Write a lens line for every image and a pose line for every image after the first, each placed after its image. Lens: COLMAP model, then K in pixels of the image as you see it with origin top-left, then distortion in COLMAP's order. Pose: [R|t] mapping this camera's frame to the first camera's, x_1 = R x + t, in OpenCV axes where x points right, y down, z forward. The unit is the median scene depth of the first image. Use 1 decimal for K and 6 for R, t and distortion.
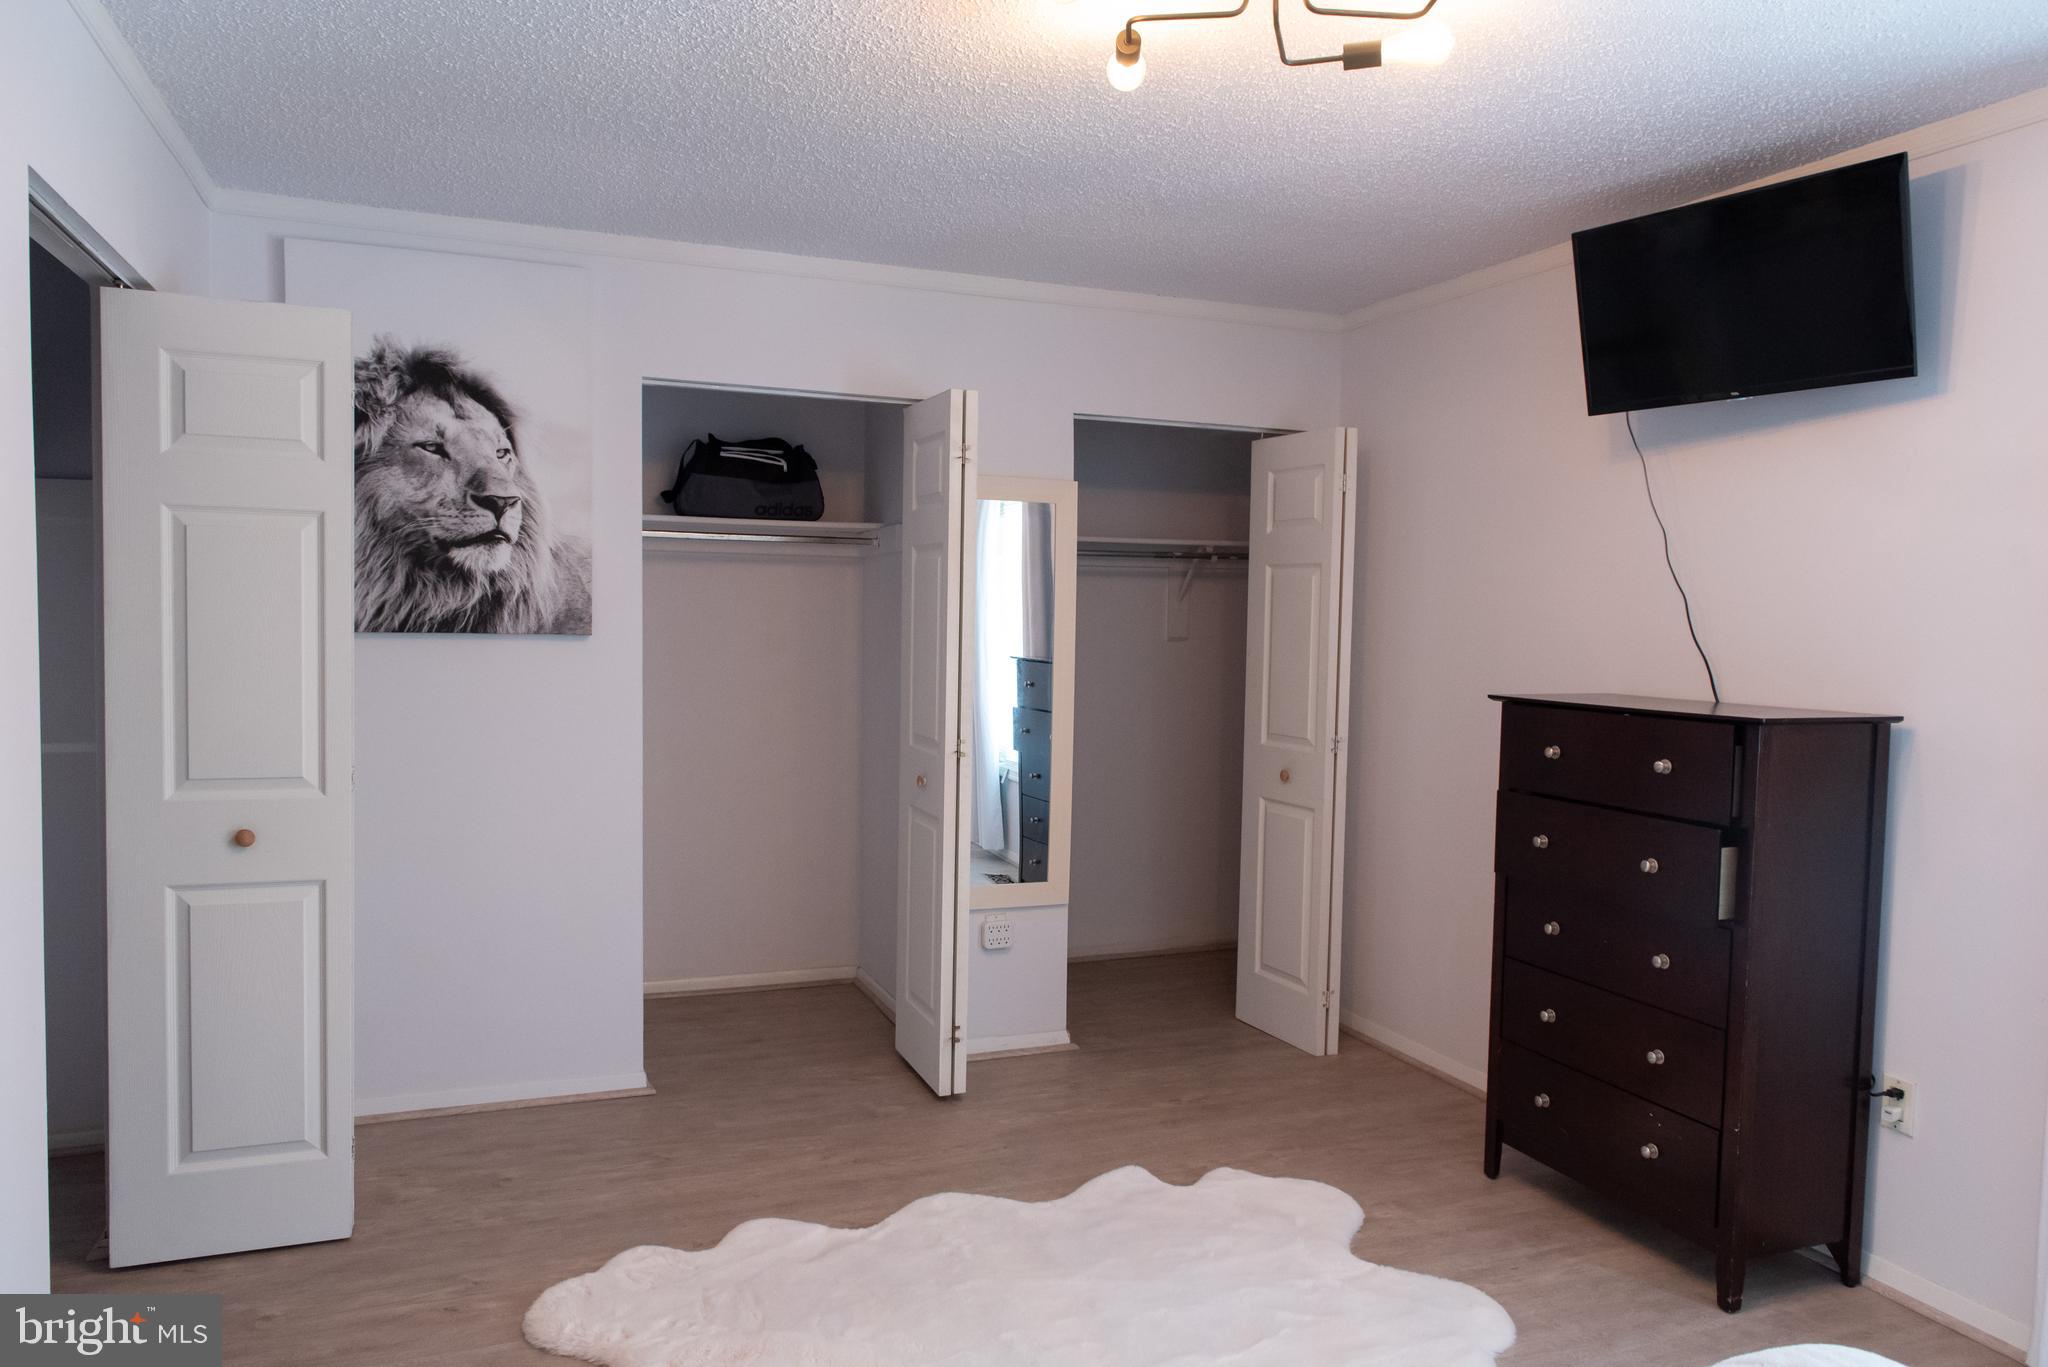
lens RADIAL K [[1399.6, 0, 992.3], [0, 1399.6, 686.3], [0, 0, 1]] dist [0.006406, -0.007097]
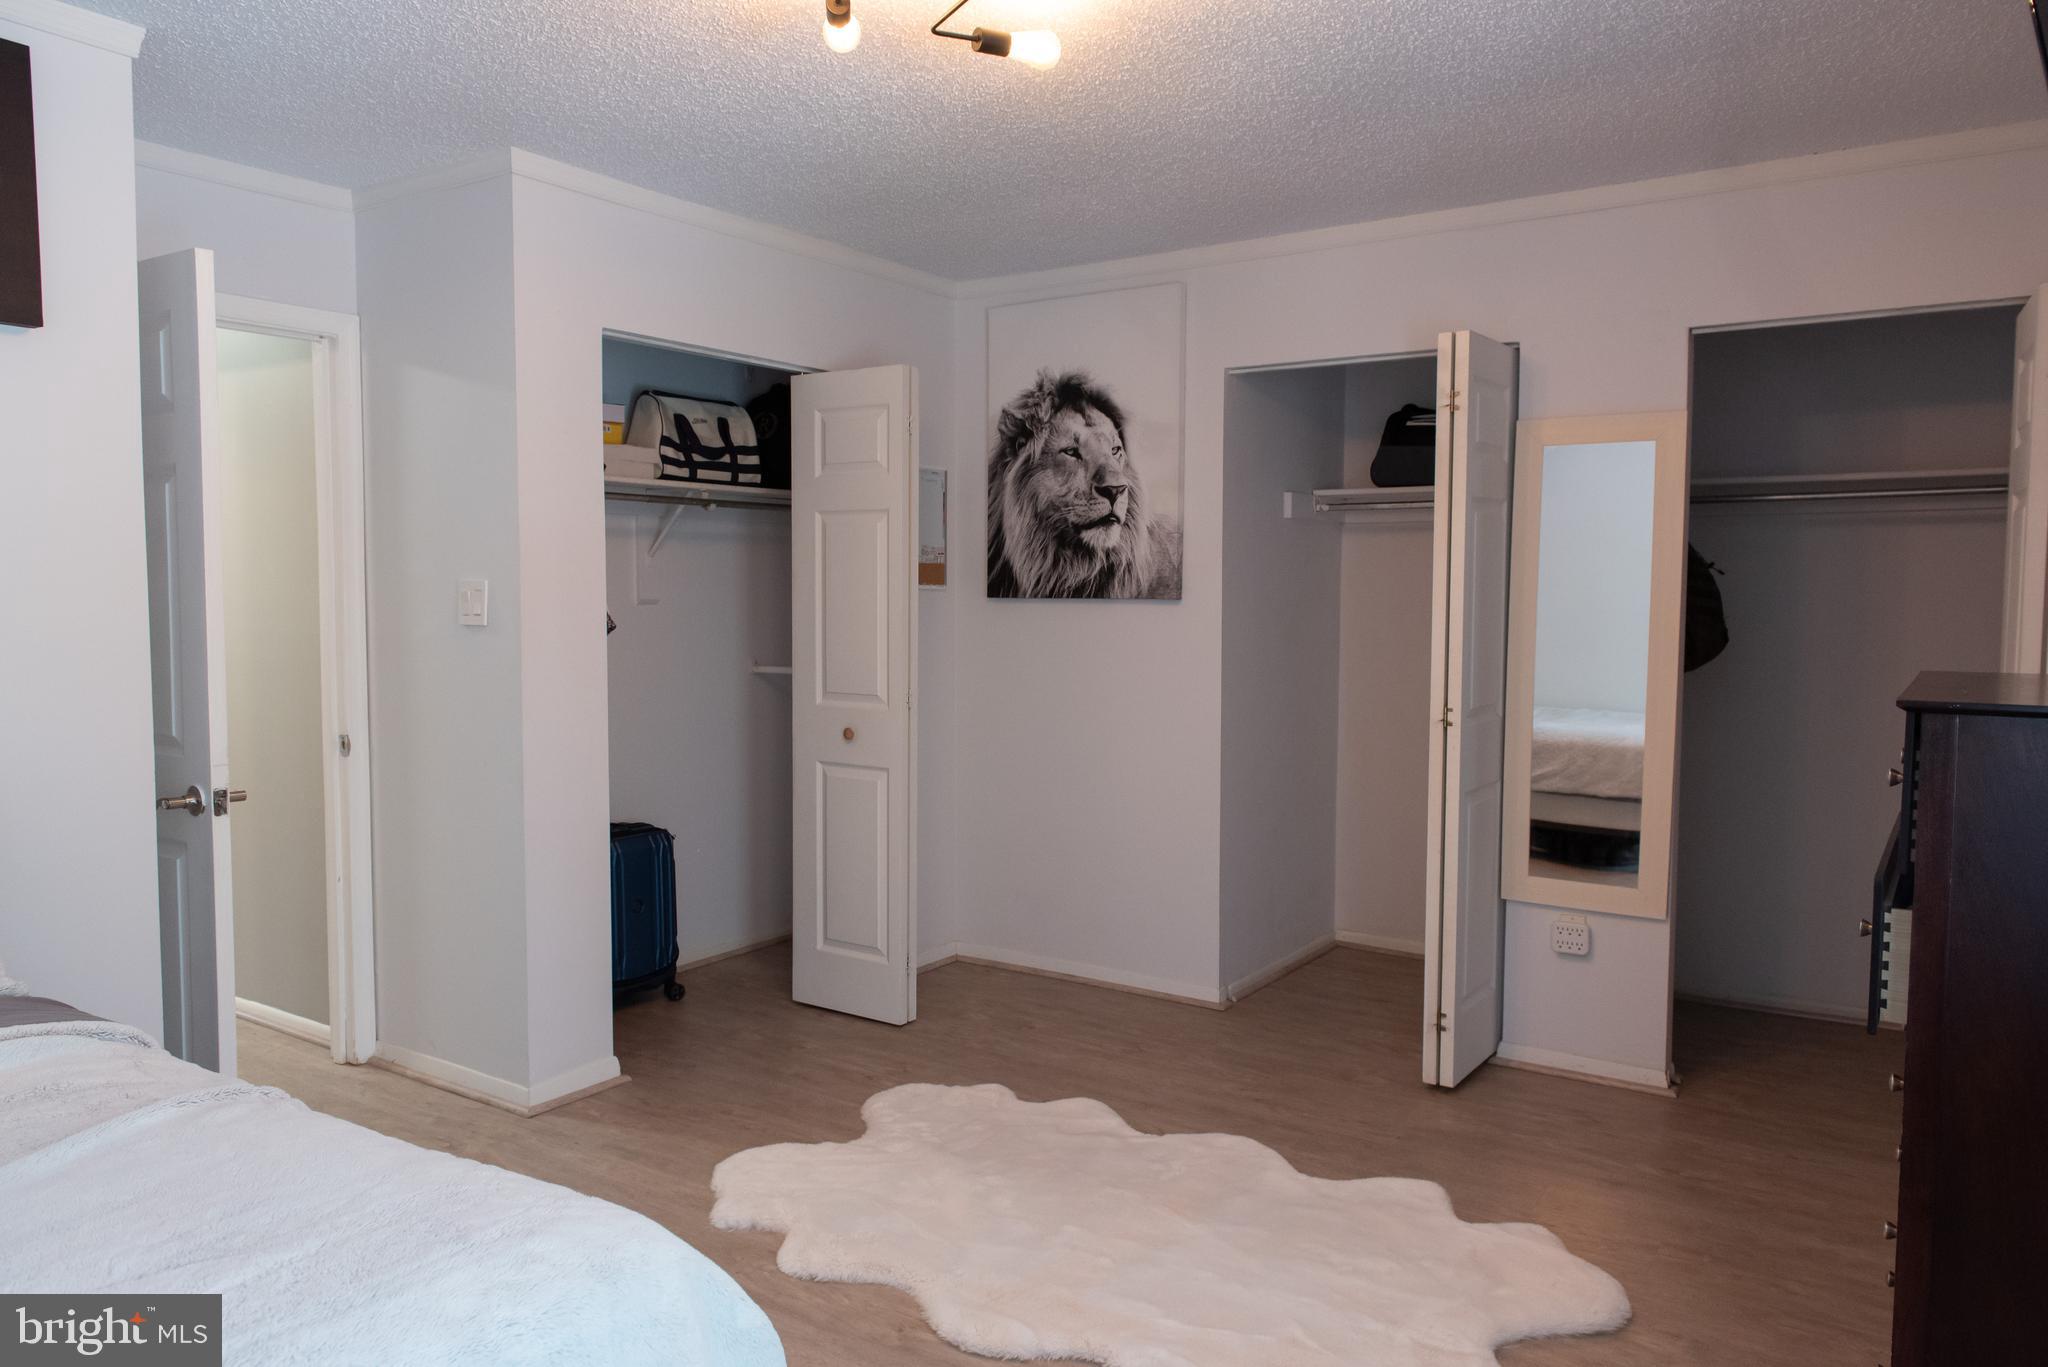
lens RADIAL K [[1399.6, 0, 992.3], [0, 1399.6, 686.3], [0, 0, 1]] dist [0.006406, -0.007097]
pose [[0.555341, 0.042082, -0.830557, 0.613913], [-0.035661, 0.999005, 0.026772, 0.009910], [0.830858, 0.014751, 0.556290, 0.237683]]
